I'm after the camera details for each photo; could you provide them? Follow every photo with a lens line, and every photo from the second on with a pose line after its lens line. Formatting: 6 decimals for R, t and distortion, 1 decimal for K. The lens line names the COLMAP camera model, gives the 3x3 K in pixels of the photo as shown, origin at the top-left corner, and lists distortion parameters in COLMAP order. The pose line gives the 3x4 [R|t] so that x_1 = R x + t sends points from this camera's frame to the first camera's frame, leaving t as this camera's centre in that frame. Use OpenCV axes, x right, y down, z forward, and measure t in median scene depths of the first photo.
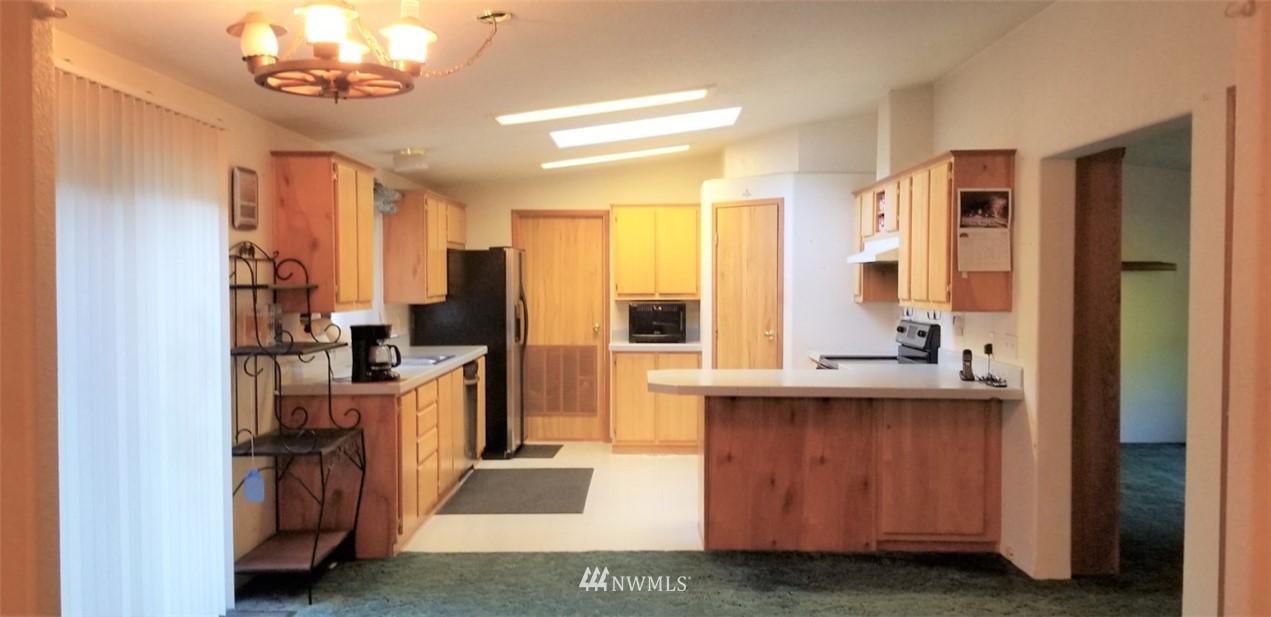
lens RADIAL K [[1095.3, 0, 635.5], [0, 1095.3, 308.5], [0, 0, 1]] dist [0.104843, -0.197133]
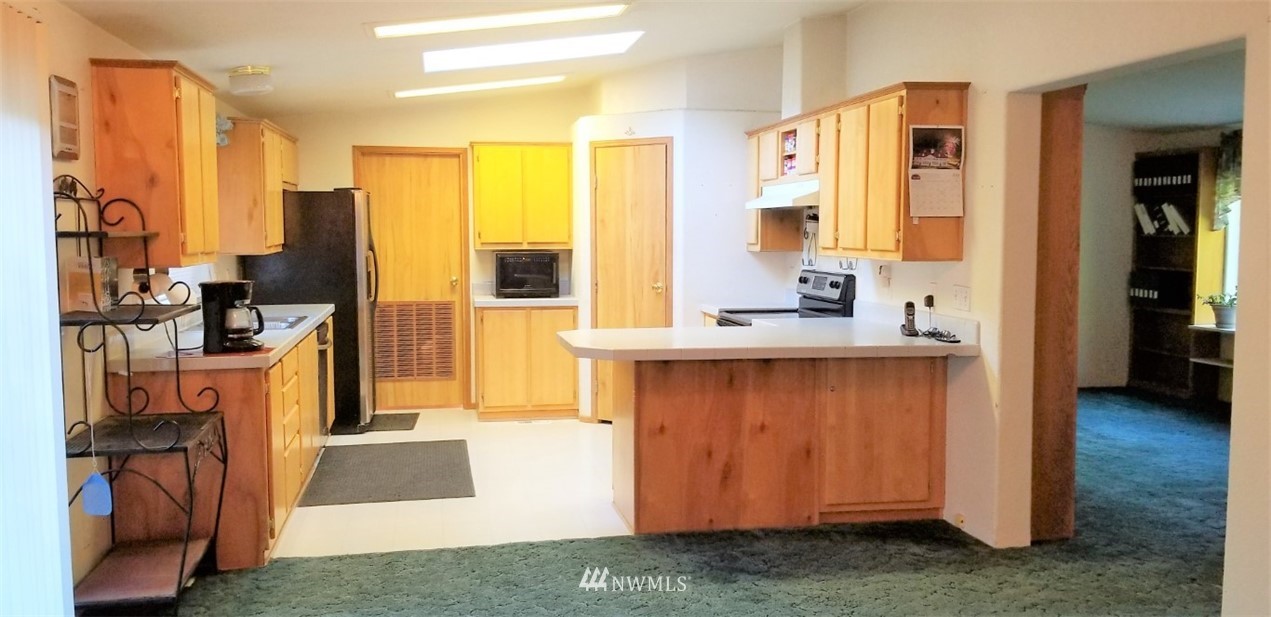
lens RADIAL K [[1095.3, 0, 635.5], [0, 1095.3, 308.5], [0, 0, 1]] dist [0.104843, -0.197133]
pose [[0.979579, -0.015006, 0.200500, -0.109734], [0.005632, 0.998868, 0.047238, -0.002264], [-0.200981, -0.045144, 0.978554, 0.148917]]
